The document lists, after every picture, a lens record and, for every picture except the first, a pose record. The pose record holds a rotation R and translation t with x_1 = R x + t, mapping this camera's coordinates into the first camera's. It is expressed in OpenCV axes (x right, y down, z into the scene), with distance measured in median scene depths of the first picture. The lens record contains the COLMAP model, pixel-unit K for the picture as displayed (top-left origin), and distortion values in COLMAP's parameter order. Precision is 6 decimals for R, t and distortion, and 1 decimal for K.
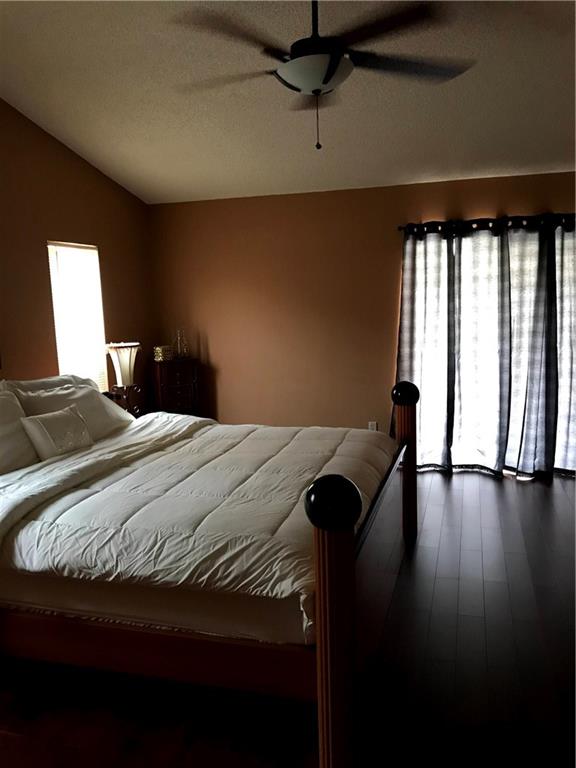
lens RADIAL K [[627.7, 0, 293.1], [0, 627.7, 380.3], [0, 0, 1]] dist [0.033443, -0.094502]
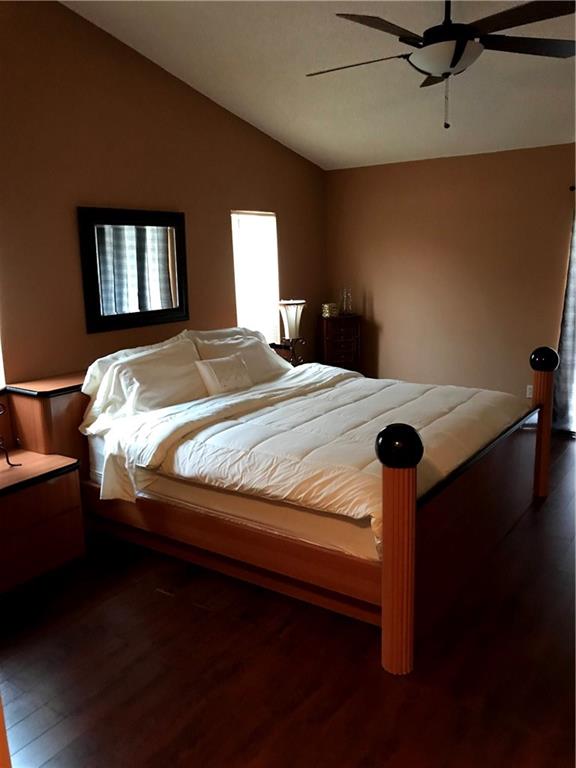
lens RADIAL K [[627.7, 0, 288.5], [0, 627.7, 381.7], [0, 0, 1]] dist [0.033443, -0.094502]
pose [[0.946488, 0.068468, -0.315394, 0.142345], [-0.044204, 0.995530, 0.083463, -0.011918], [0.319698, -0.065055, 0.945283, -0.123776]]
